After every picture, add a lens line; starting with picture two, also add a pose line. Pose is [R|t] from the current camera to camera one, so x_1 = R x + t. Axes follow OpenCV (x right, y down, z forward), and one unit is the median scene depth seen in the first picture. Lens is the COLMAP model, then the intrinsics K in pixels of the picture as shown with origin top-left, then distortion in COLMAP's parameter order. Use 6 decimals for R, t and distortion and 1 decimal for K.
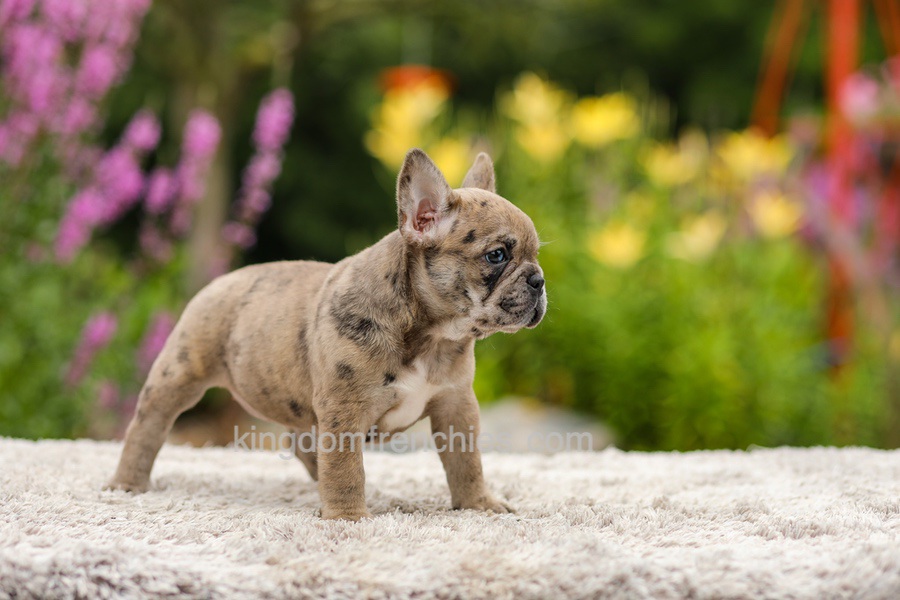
lens RADIAL K [[2407.8, 0, 450.0], [0, 2407.8, 300.0], [0, 0, 1]] dist [0.187234, -2.512952]
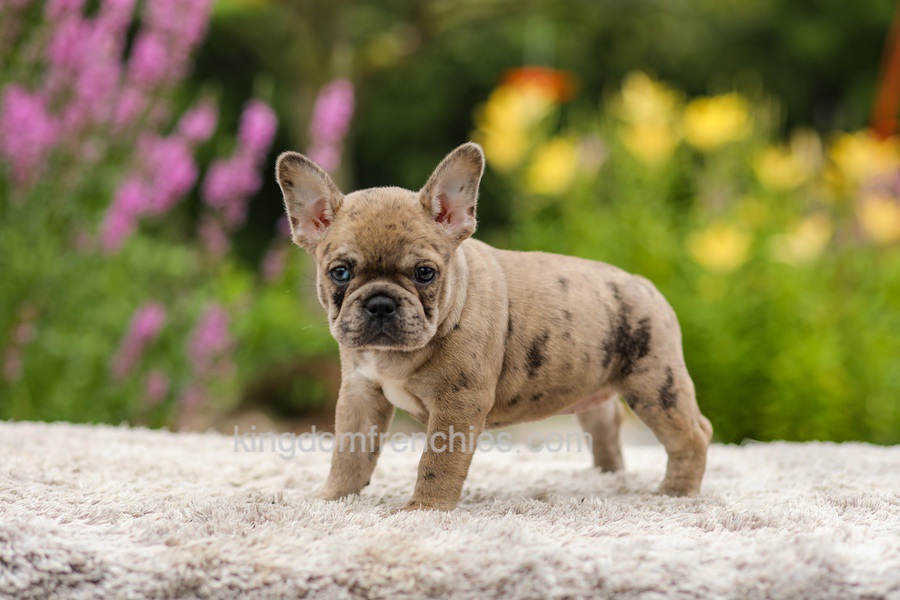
lens RADIAL K [[2407.8, 0, 450.0], [0, 2407.8, 300.0], [0, 0, 1]] dist [0.187234, -2.512952]
pose [[0.997033, 0.011690, -0.076080, 0.104336], [-0.012100, 0.999915, -0.004928, 0.013986], [0.076016, 0.005834, 0.997090, 0.042019]]
